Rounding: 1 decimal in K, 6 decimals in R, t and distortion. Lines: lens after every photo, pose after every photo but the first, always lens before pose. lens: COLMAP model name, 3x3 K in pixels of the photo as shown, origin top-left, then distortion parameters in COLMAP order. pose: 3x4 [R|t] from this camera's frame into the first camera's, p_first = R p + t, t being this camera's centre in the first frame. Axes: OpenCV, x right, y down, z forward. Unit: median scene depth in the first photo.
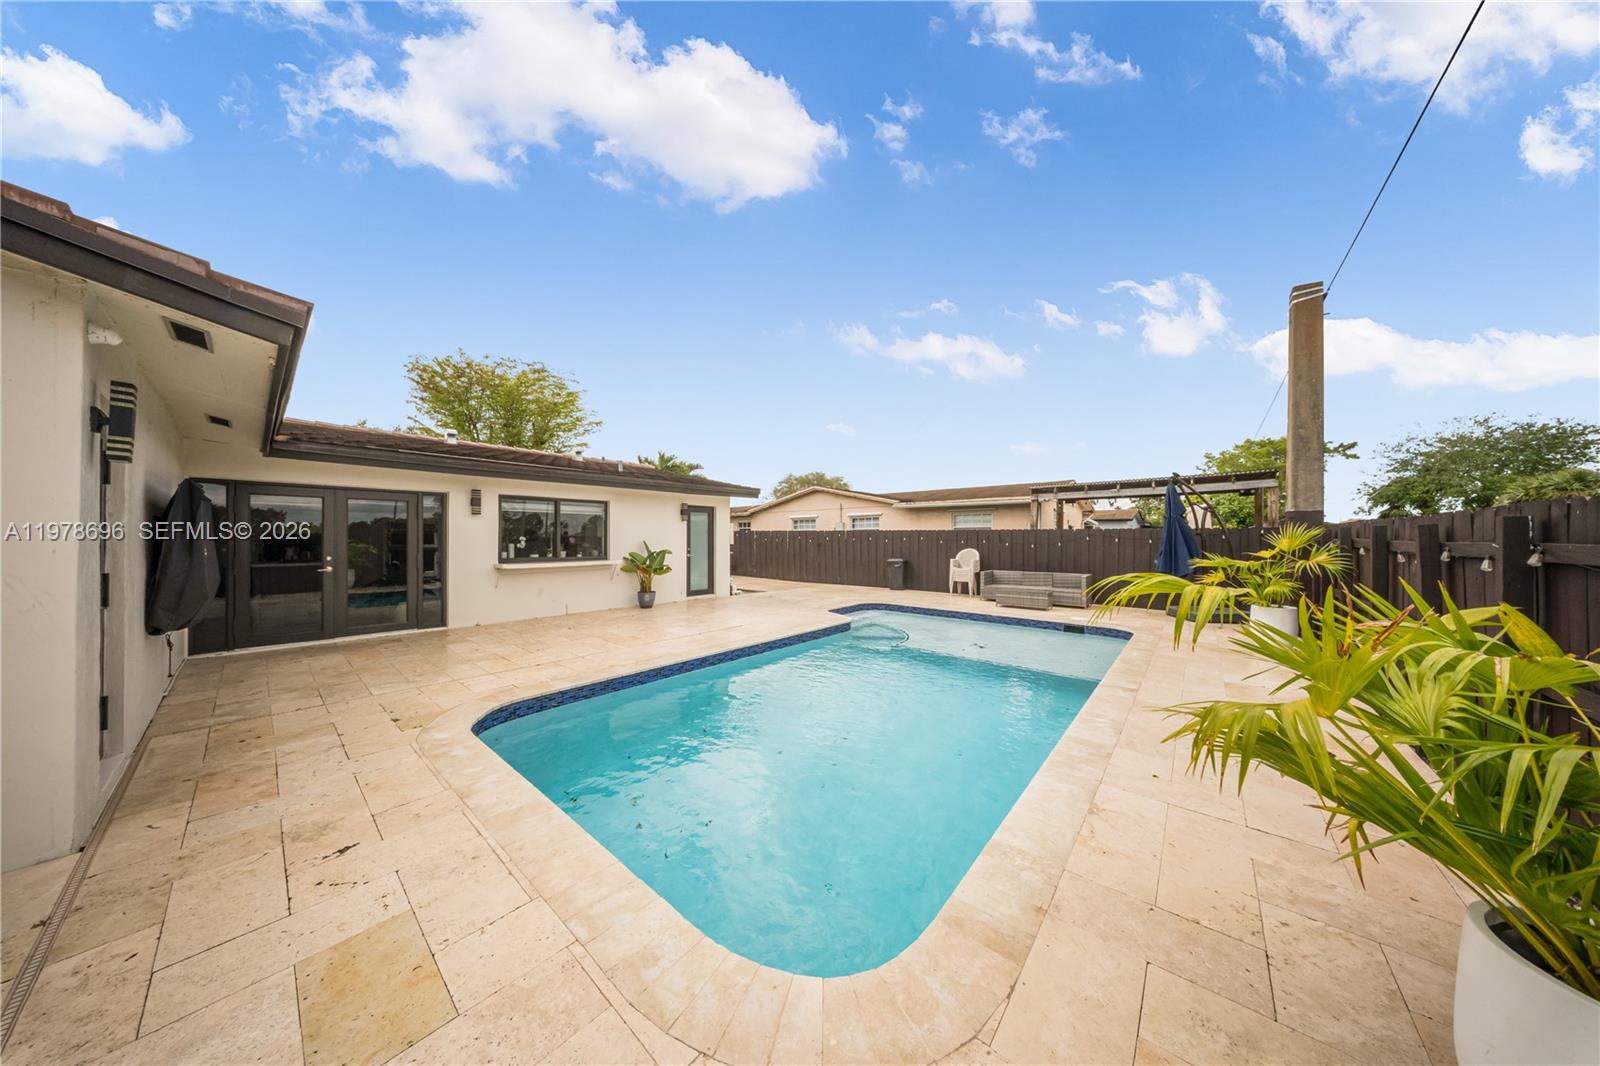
lens RADIAL K [[476.2, 0, 789.8], [0, 476.2, 545.7], [0, 0, 1]] dist [-0.000892, -0.000145]
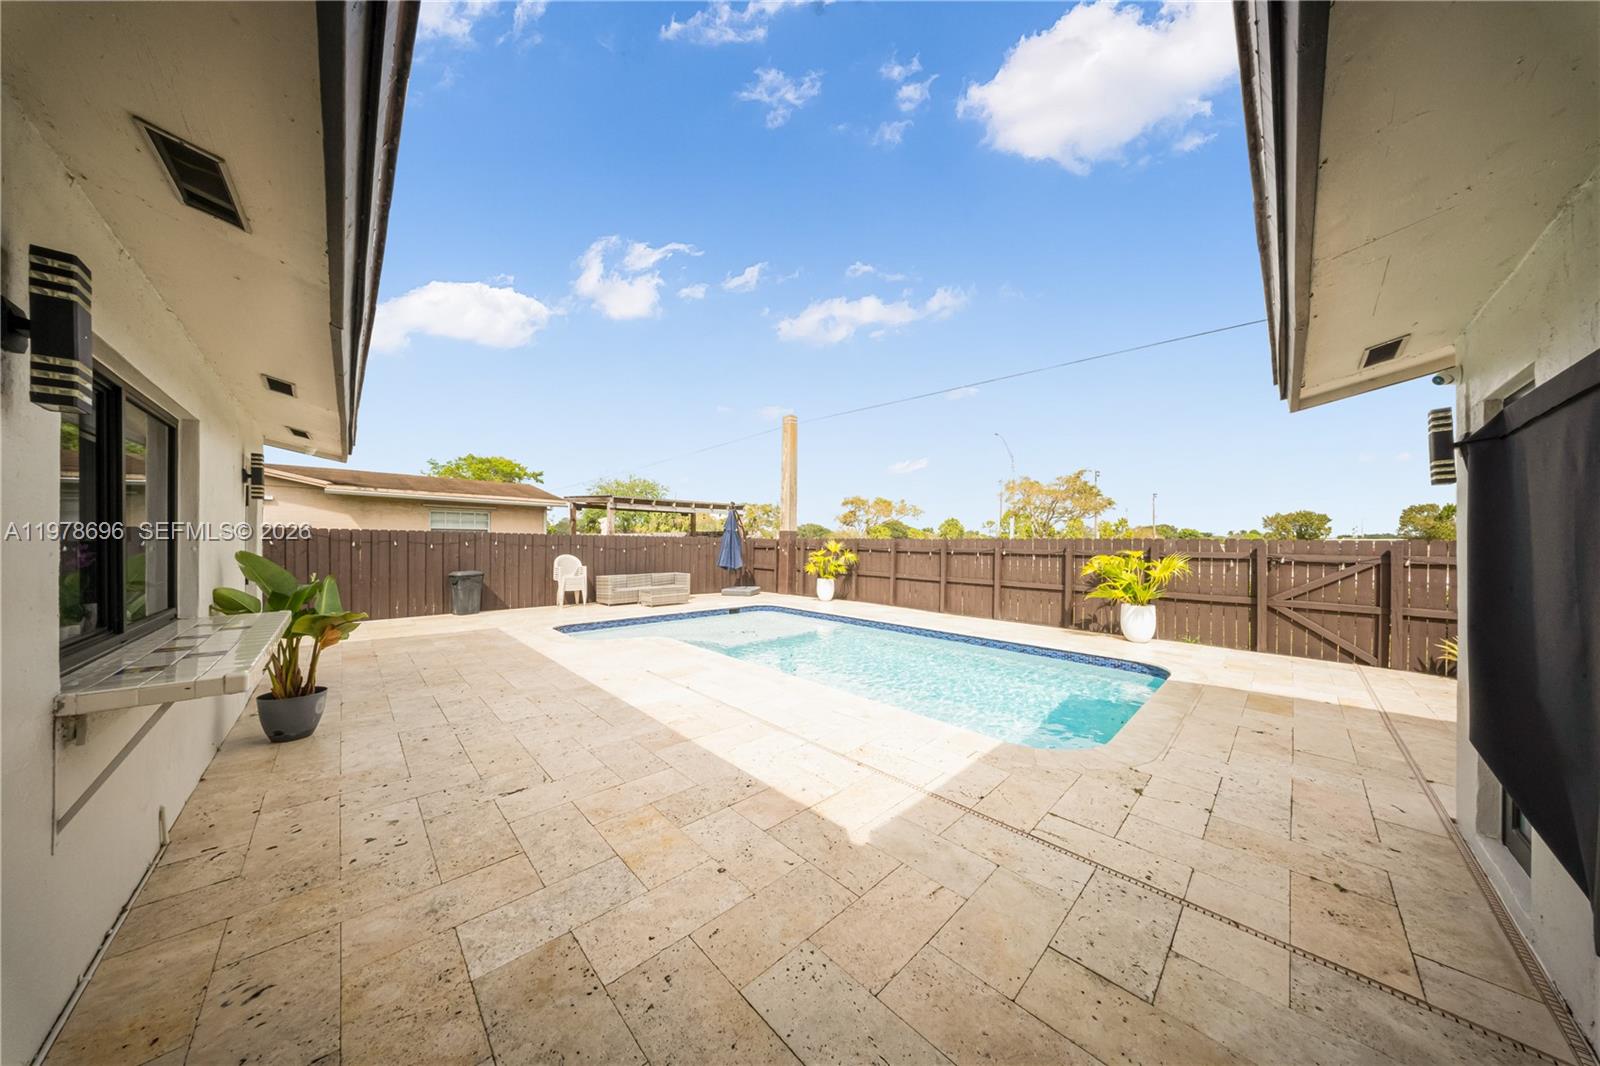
lens RADIAL K [[476.2, 0, 807.7], [0, 476.2, 549.4], [0, 0, 1]] dist [-0.000892, -0.000145]
pose [[0.070215, -0.009538, 0.997486, -3.484938], [0.005887, 0.999941, 0.009147, -0.074094], [-0.997515, 0.005230, 0.070267, 3.161431]]
